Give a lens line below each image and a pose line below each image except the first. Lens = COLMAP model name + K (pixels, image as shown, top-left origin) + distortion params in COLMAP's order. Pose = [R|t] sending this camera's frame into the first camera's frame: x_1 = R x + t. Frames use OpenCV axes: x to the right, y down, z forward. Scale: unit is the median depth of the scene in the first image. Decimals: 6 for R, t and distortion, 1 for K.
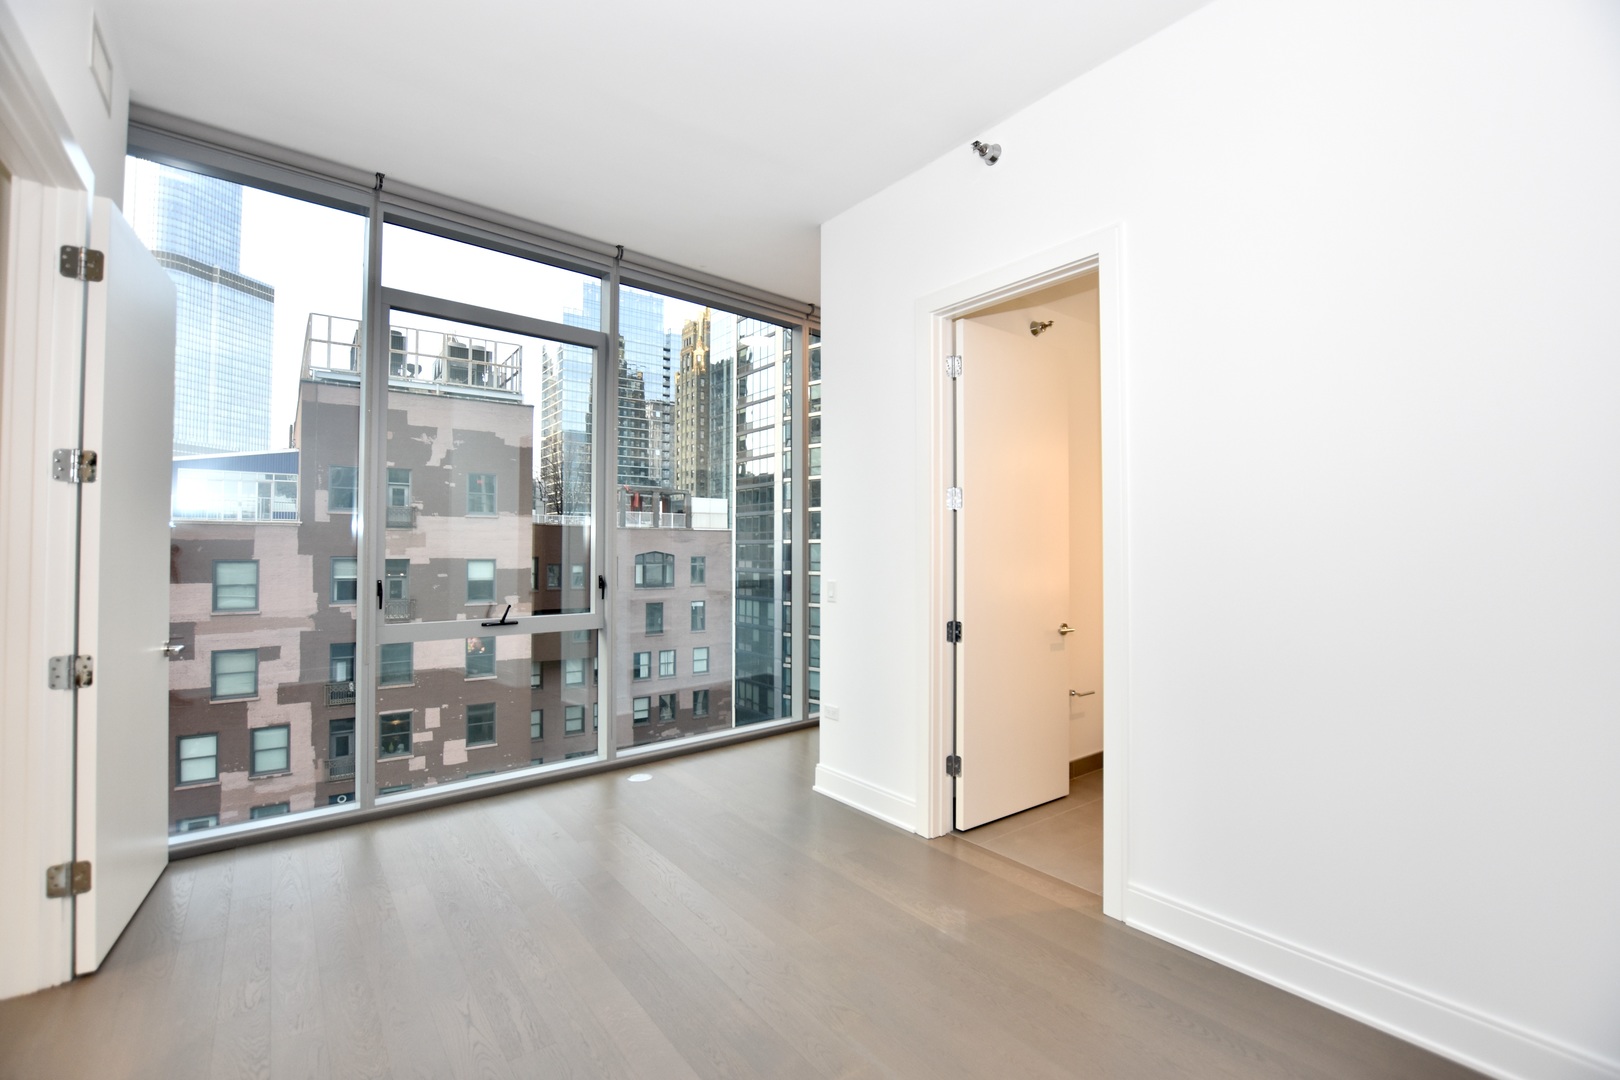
lens RADIAL K [[724.6, 0, 843.9], [0, 724.6, 537.2], [0, 0, 1]] dist [-0.032817, 0.004826]
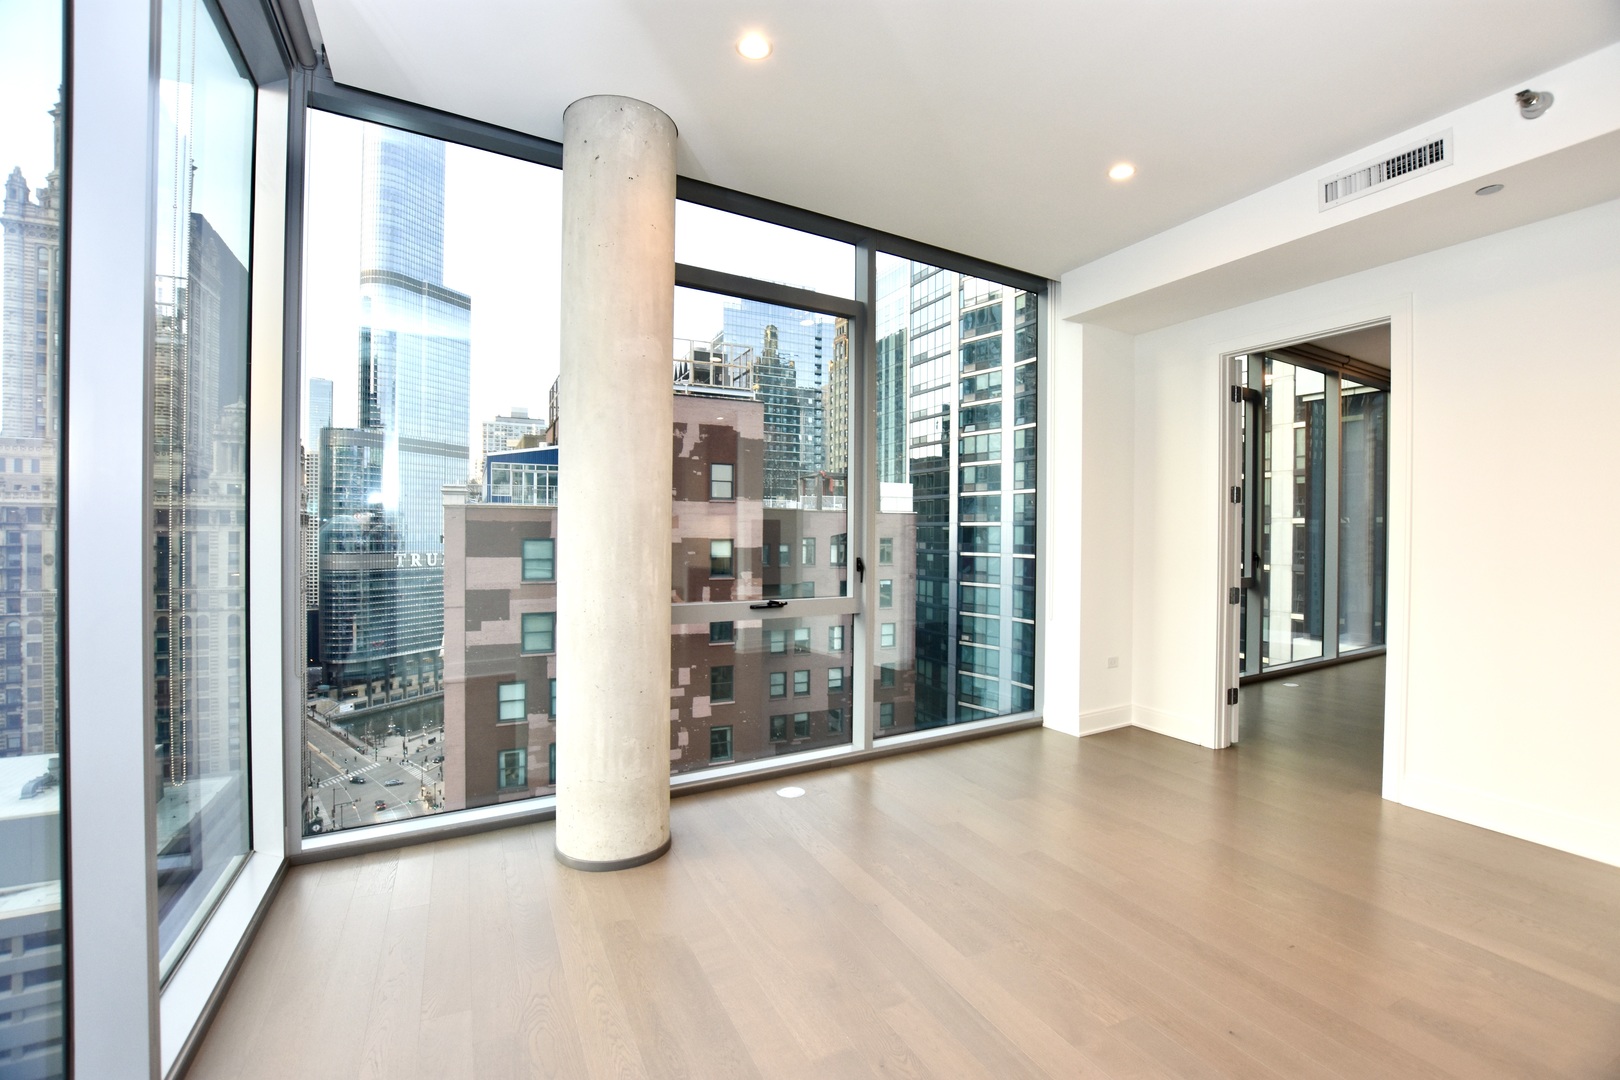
lens RADIAL K [[724.6, 0, 825.1], [0, 724.6, 539.1], [0, 0, 1]] dist [-0.032817, 0.004826]
pose [[0.982304, 0.007298, -0.187150, -0.148497], [-0.002147, 0.999614, 0.027708, -0.001487], [0.187280, -0.026815, 0.981941, -0.103604]]
